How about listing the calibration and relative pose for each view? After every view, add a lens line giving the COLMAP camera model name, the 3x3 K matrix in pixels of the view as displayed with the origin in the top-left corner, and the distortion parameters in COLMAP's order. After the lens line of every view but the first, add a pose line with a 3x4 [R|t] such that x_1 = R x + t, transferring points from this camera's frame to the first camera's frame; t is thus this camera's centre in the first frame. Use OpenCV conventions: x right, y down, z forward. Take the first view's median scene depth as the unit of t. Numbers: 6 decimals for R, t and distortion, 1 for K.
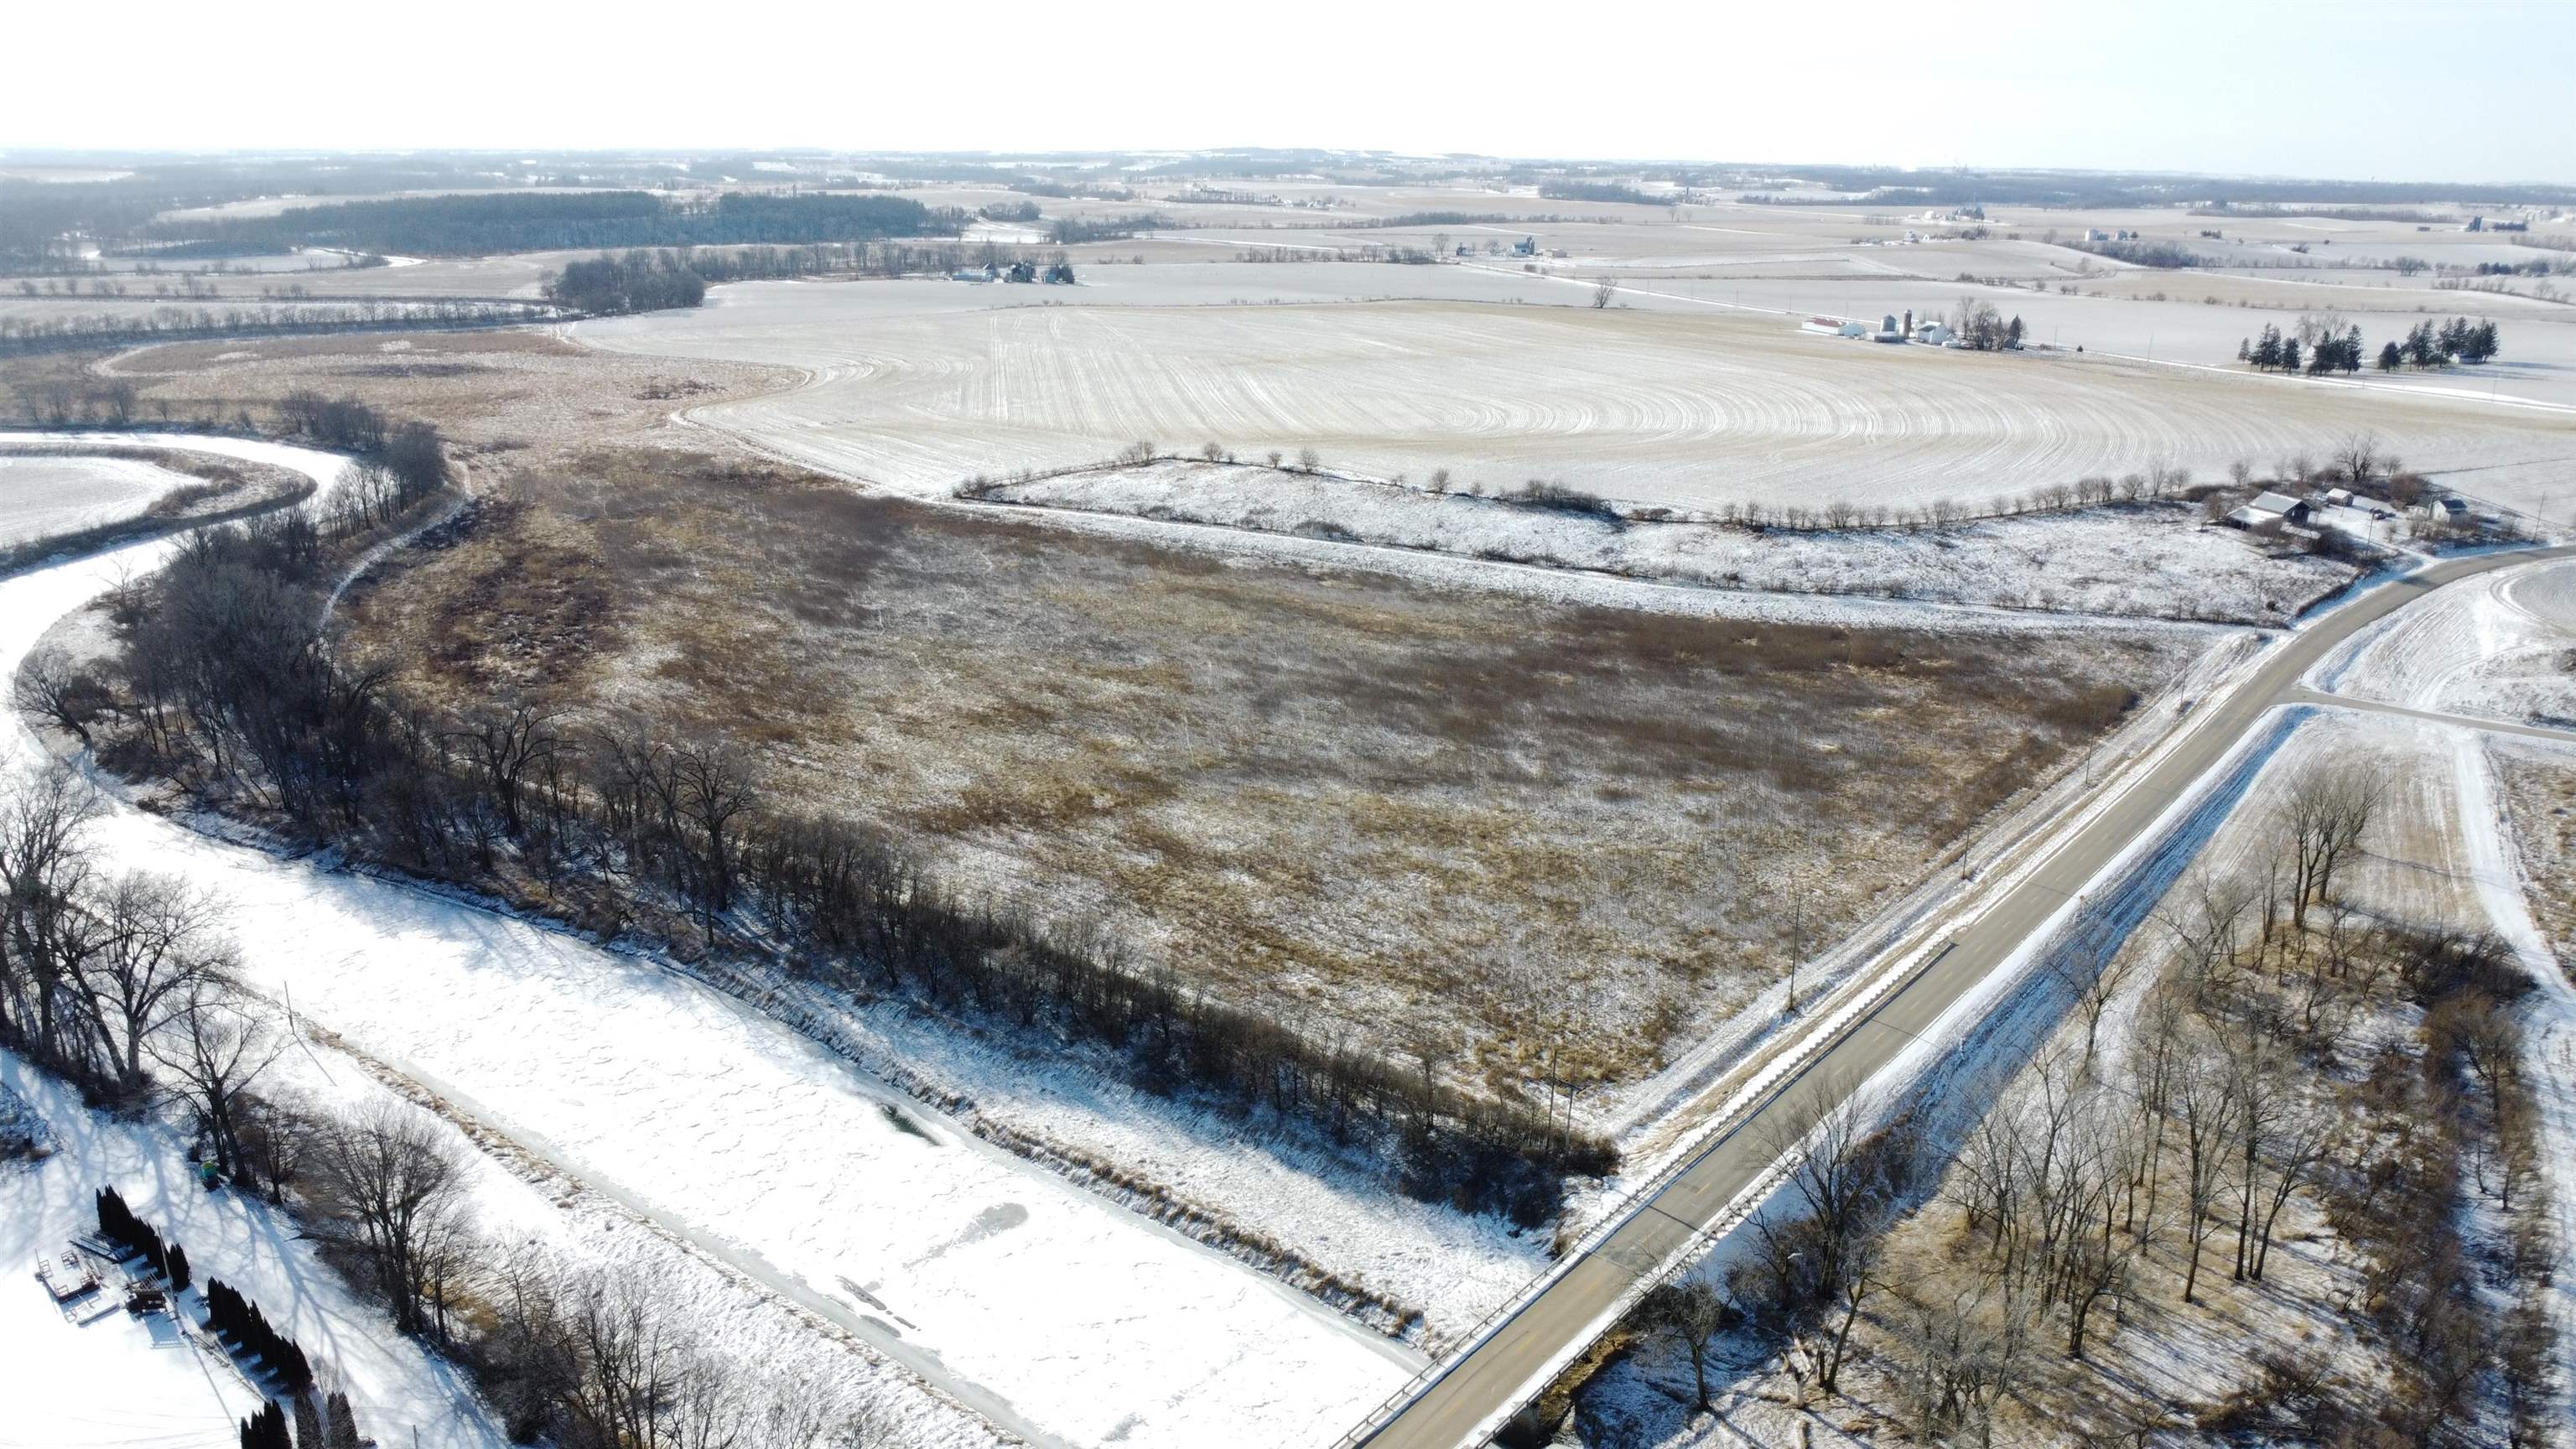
lens RADIAL K [[1869.2, 0, 1288.0], [0, 1869.2, 724.5], [0, 0, 1]] dist [-0.037084, 0.005535]
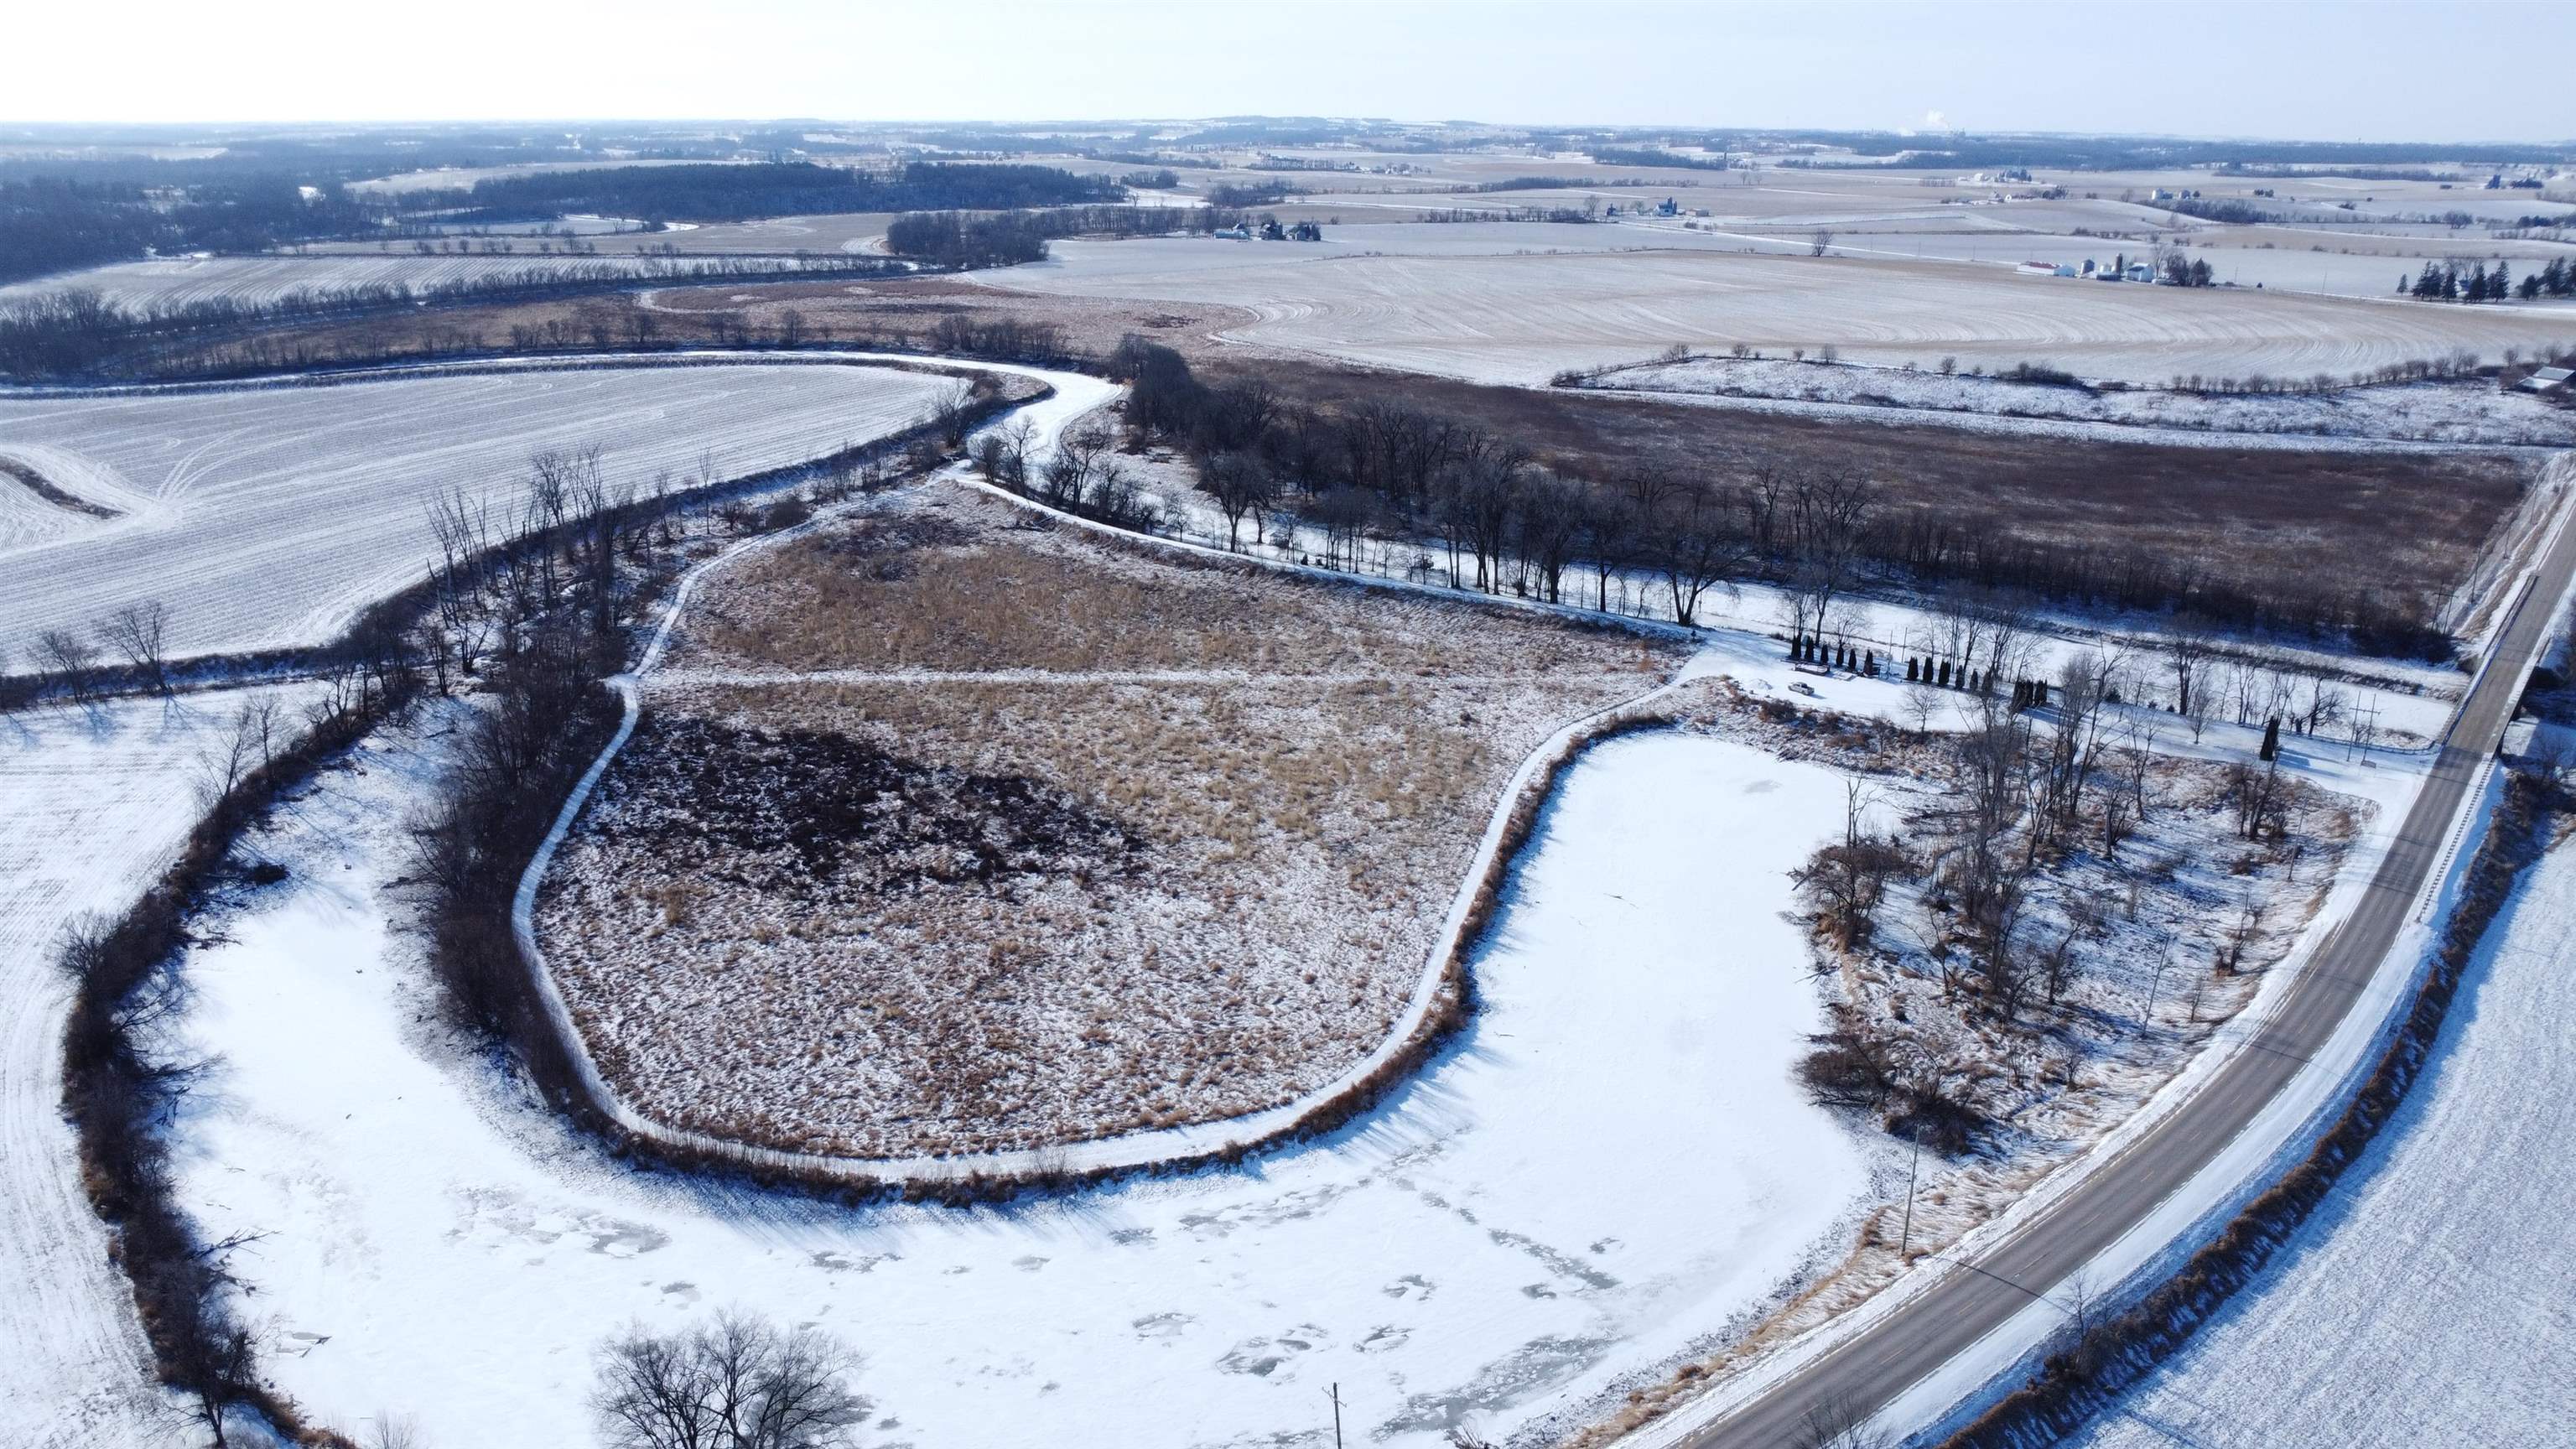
lens RADIAL K [[1869.2, 0, 1288.0], [0, 1869.2, 724.5], [0, 0, 1]] dist [-0.037084, 0.005535]
pose [[0.999829, -0.011856, 0.014218, -0.174262], [0.011632, 0.999809, 0.015732, 0.043742], [-0.014402, -0.015564, 0.999775, -0.150687]]
